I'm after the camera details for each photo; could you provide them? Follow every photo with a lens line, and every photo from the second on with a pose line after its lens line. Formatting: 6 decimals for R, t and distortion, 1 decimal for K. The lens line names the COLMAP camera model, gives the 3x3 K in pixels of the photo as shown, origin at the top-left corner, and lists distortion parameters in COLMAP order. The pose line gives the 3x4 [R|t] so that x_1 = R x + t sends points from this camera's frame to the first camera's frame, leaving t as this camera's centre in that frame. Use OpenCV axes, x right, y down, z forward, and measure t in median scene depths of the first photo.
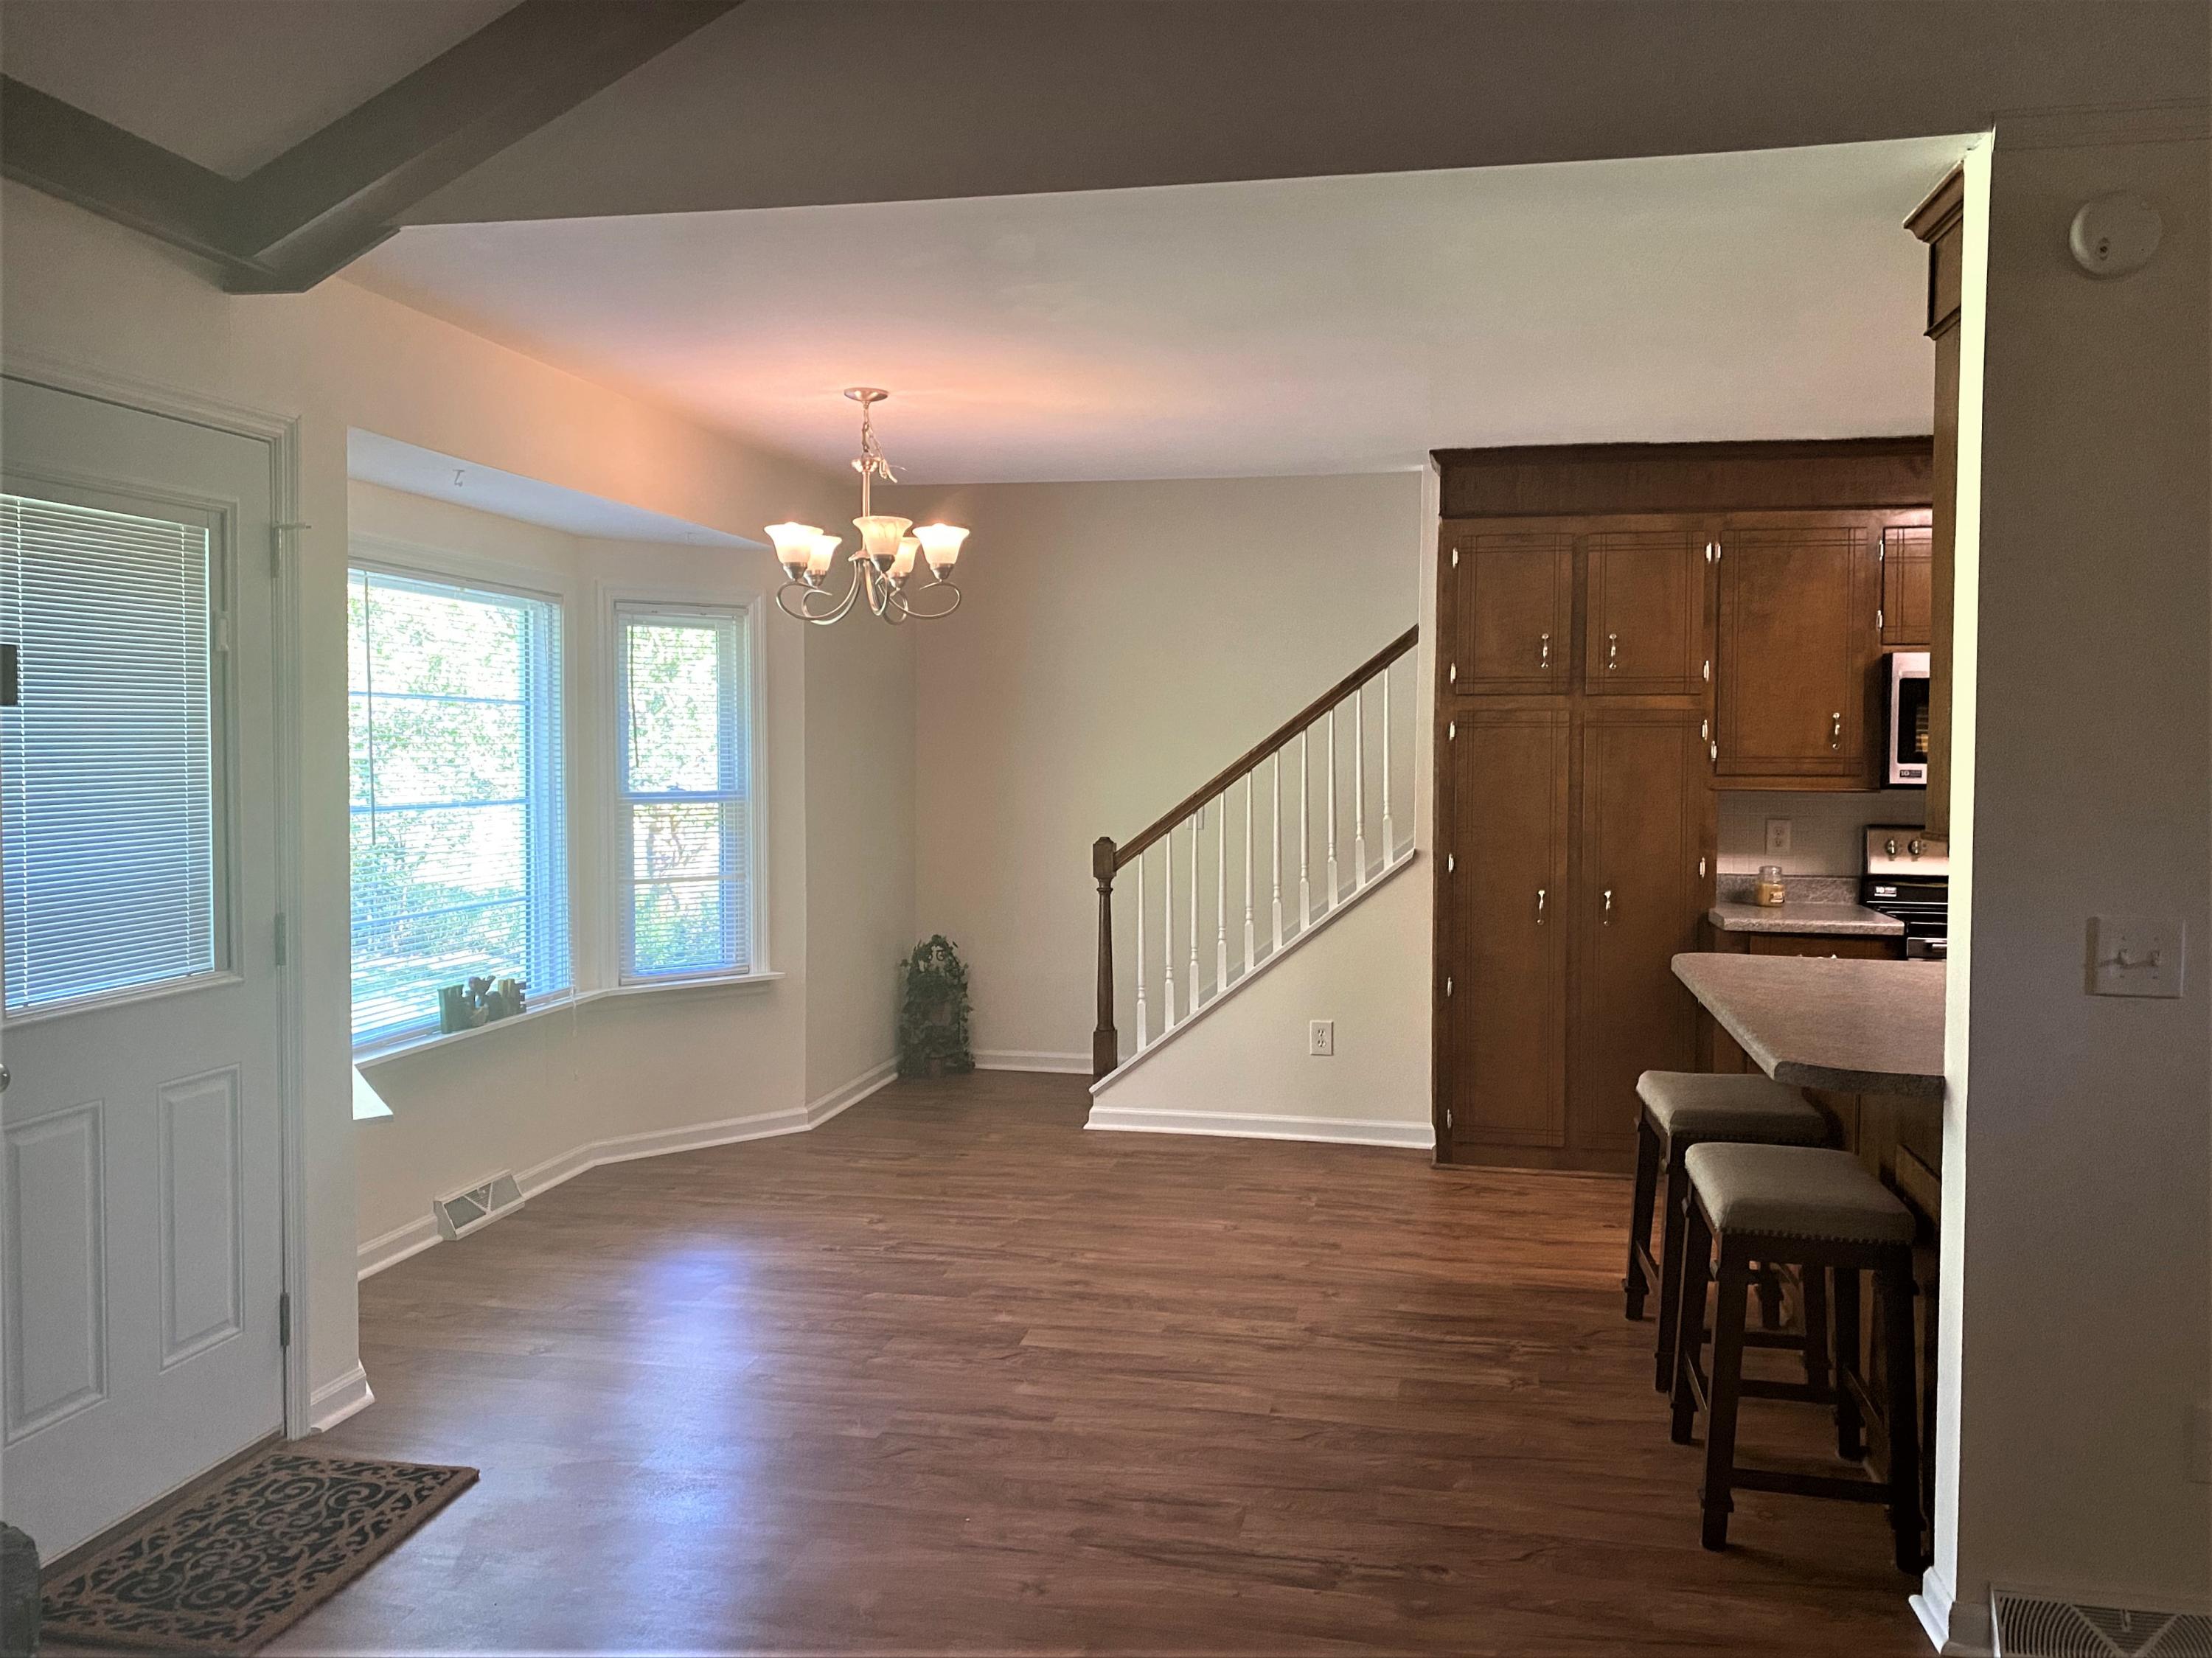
lens RADIAL K [[1801.9, 0, 1106.0], [0, 1801.9, 829.0], [0, 0, 1]] dist [0.227597, -0.003120]
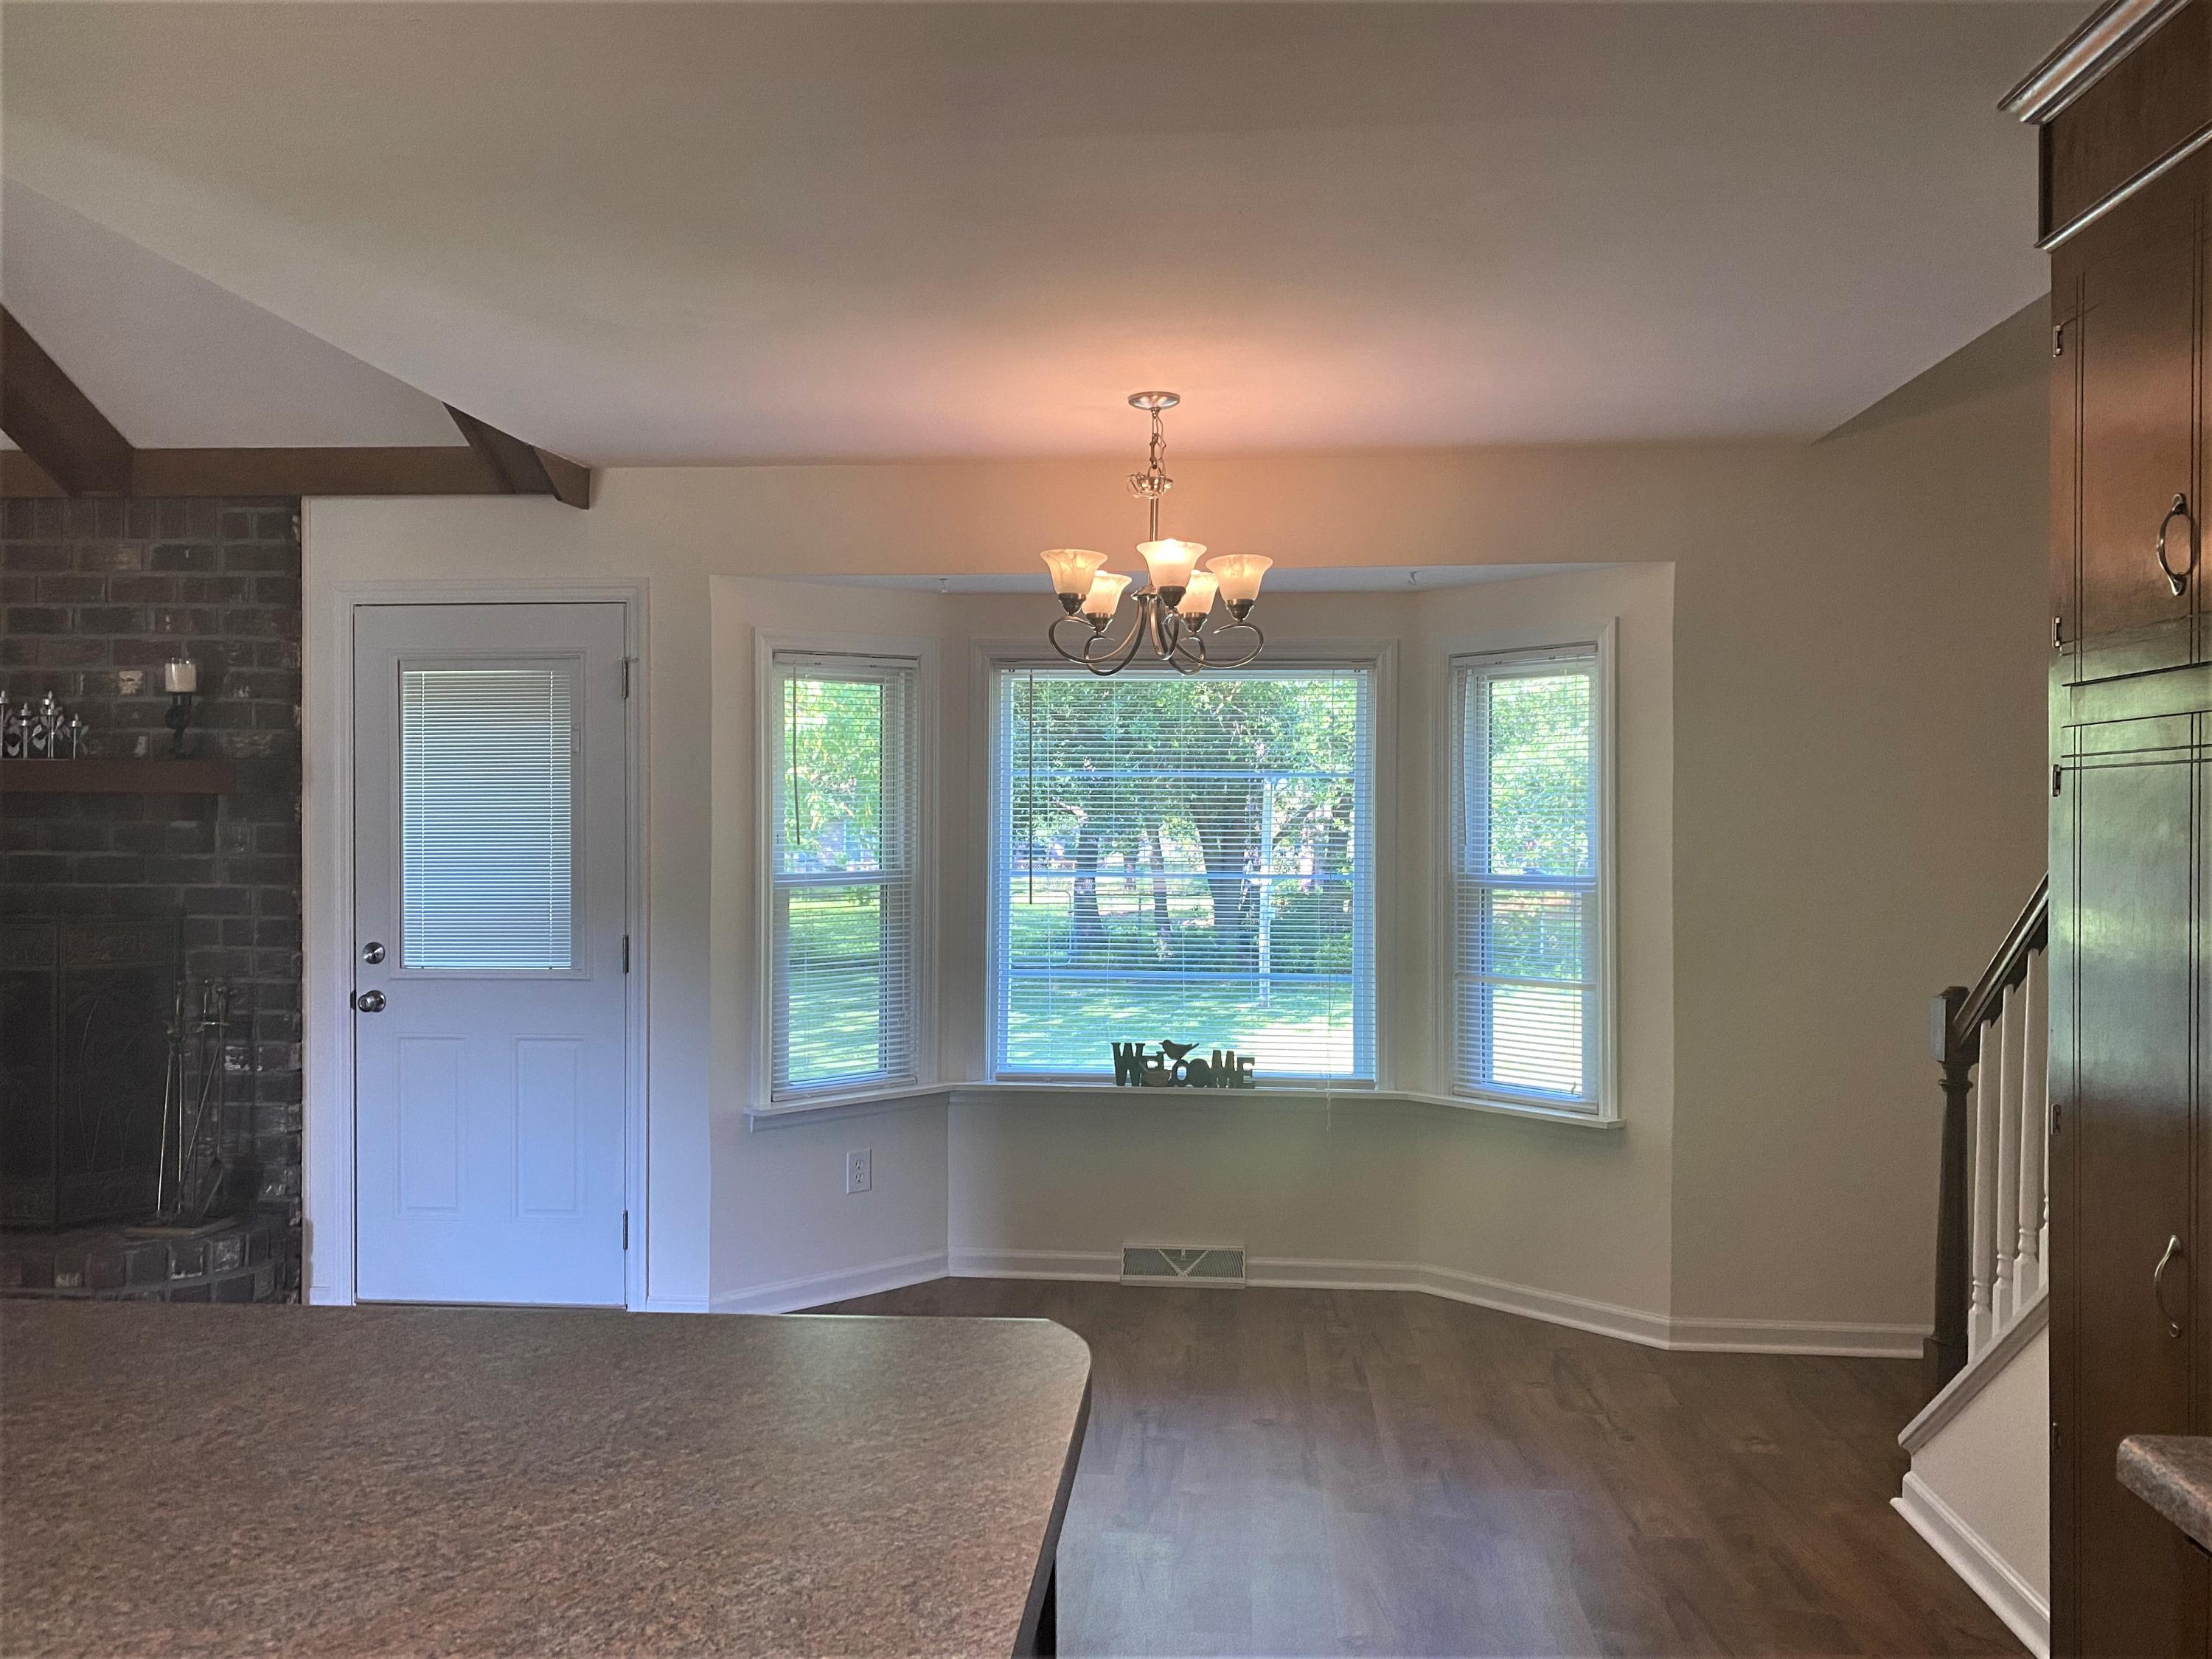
lens RADIAL K [[1802.1, 0, 1106.0], [0, 1802.1, 829.5], [0, 0, 1]] dist [0.227597, -0.003120]
pose [[0.124423, 0.010679, -0.992172, 0.640974], [-0.040497, 0.999164, 0.005676, -0.041421], [0.991403, 0.039474, 0.124751, 0.810728]]
